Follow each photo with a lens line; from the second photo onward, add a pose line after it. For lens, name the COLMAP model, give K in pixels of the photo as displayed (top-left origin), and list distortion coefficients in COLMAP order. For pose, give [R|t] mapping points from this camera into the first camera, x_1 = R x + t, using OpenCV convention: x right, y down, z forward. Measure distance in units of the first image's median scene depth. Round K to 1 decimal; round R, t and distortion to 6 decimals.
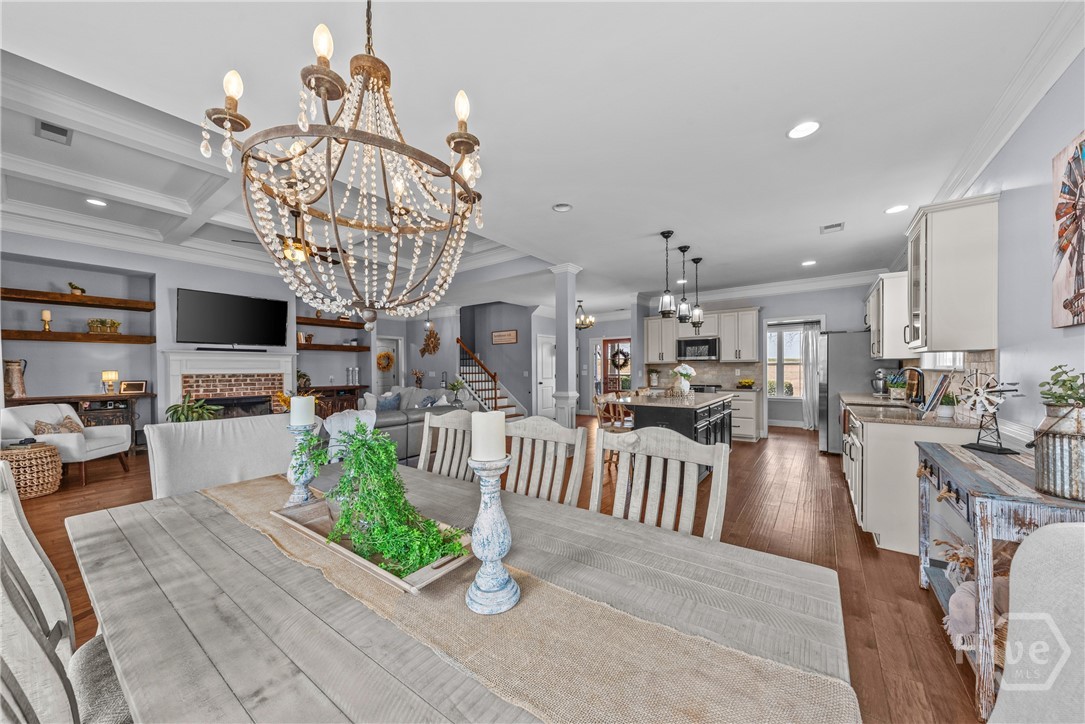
lens RADIAL K [[379.1, 0, 545.0], [0, 379.1, 365.0], [0, 0, 1]] dist [0.011871, -0.000306]
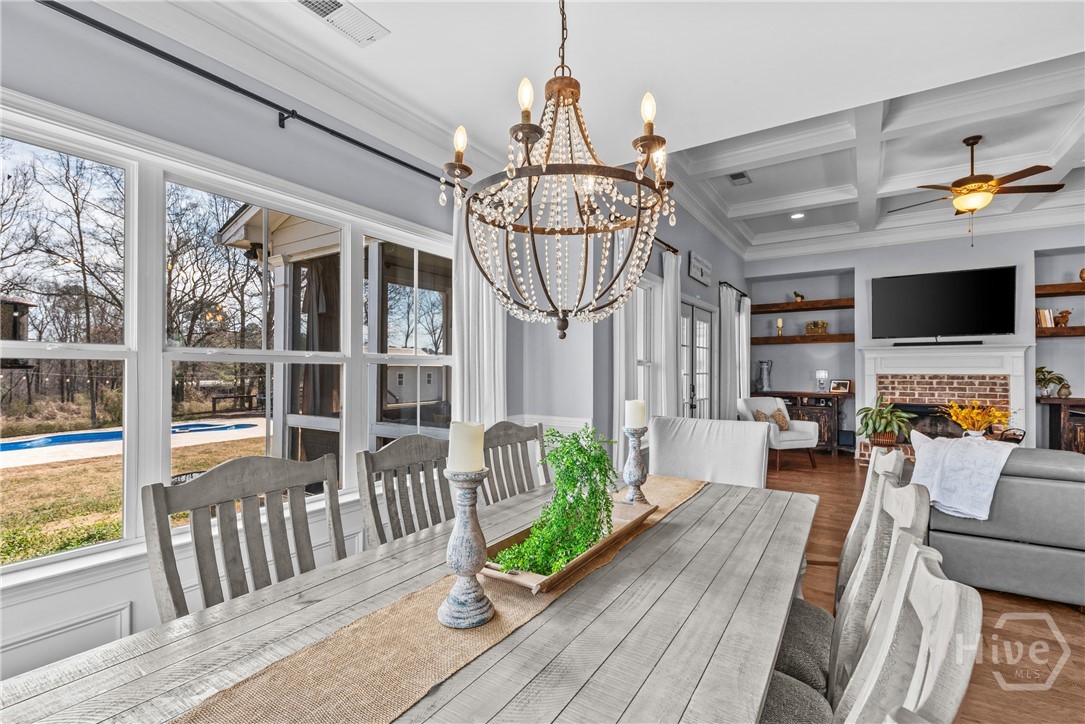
lens RADIAL K [[499.8, 0, 541.9], [0, 499.8, 366.6], [0, 0, 1]] dist [-0.000823, -0.000057]
pose [[0.040658, 0.002577, -0.999170, 0.182702], [0.012323, 0.999919, 0.003081, -0.006345], [0.999097, -0.012438, 0.040623, 0.173821]]
